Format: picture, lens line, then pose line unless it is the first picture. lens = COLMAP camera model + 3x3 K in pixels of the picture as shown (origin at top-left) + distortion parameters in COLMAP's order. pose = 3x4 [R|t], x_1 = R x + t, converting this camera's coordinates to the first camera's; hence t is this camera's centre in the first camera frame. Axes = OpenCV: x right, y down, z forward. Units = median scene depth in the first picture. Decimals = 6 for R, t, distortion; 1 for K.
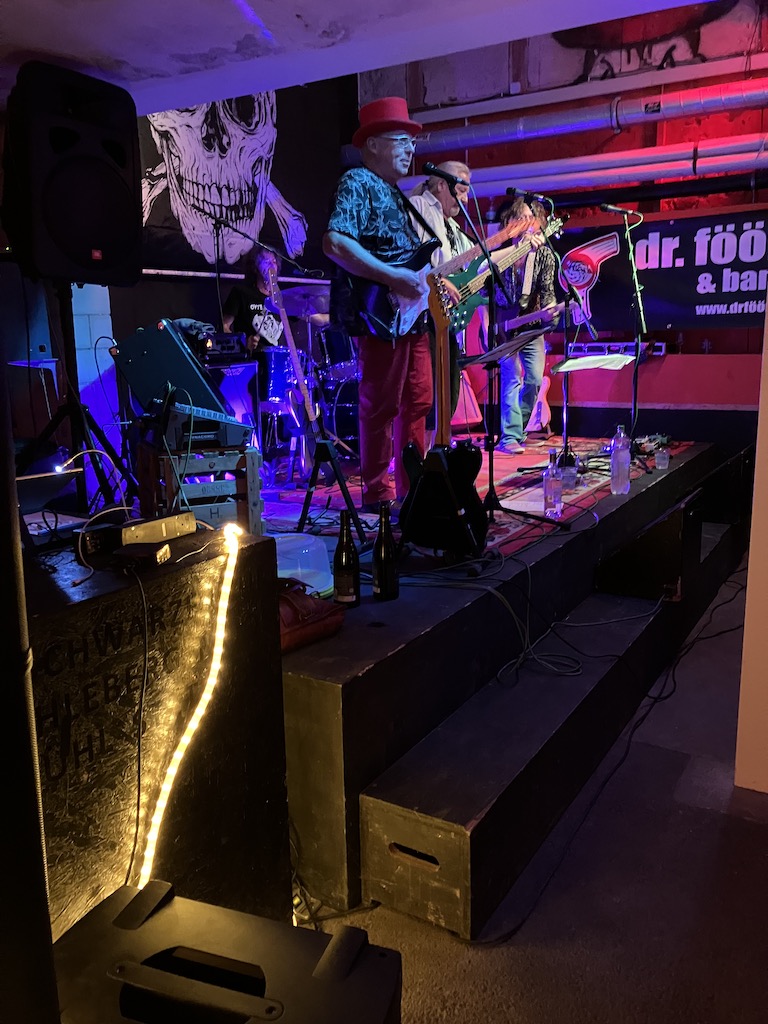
lens RADIAL K [[839.3, 0, 387.0], [0, 839.3, 503.6], [0, 0, 1]] dist [0.018502, -0.015460]
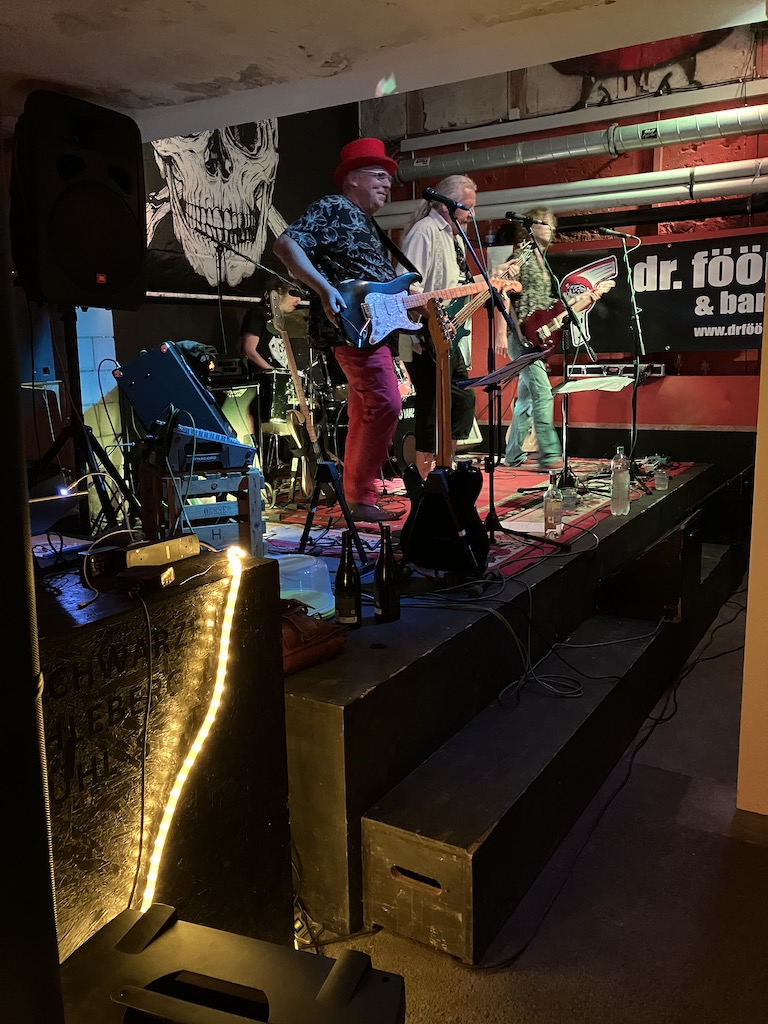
lens RADIAL K [[839.3, 0, 387.2], [0, 839.3, 503.4], [0, 0, 1]] dist [0.018502, -0.015460]
pose [[1.000000, 0.000250, 0.000548, -0.000973], [-0.000237, 0.999726, -0.023403, -0.001162], [-0.000554, 0.023403, 0.999726, -0.002735]]
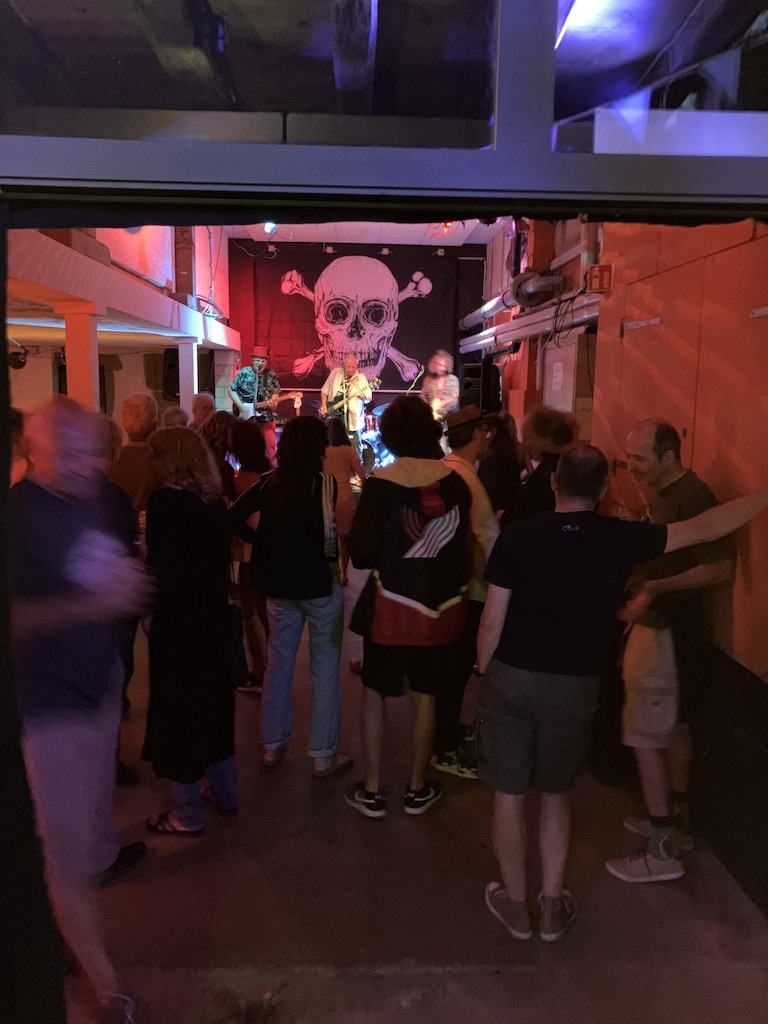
lens RADIAL K [[839.3, 0, 377.8], [0, 839.3, 514.6], [0, 0, 1]] dist [0.018502, -0.015460]
pose [[0.545211, 0.155395, -0.823770, 1.808804], [-0.198815, 0.978602, 0.053017, -0.081918], [0.814382, 0.134872, 0.564439, -0.177884]]
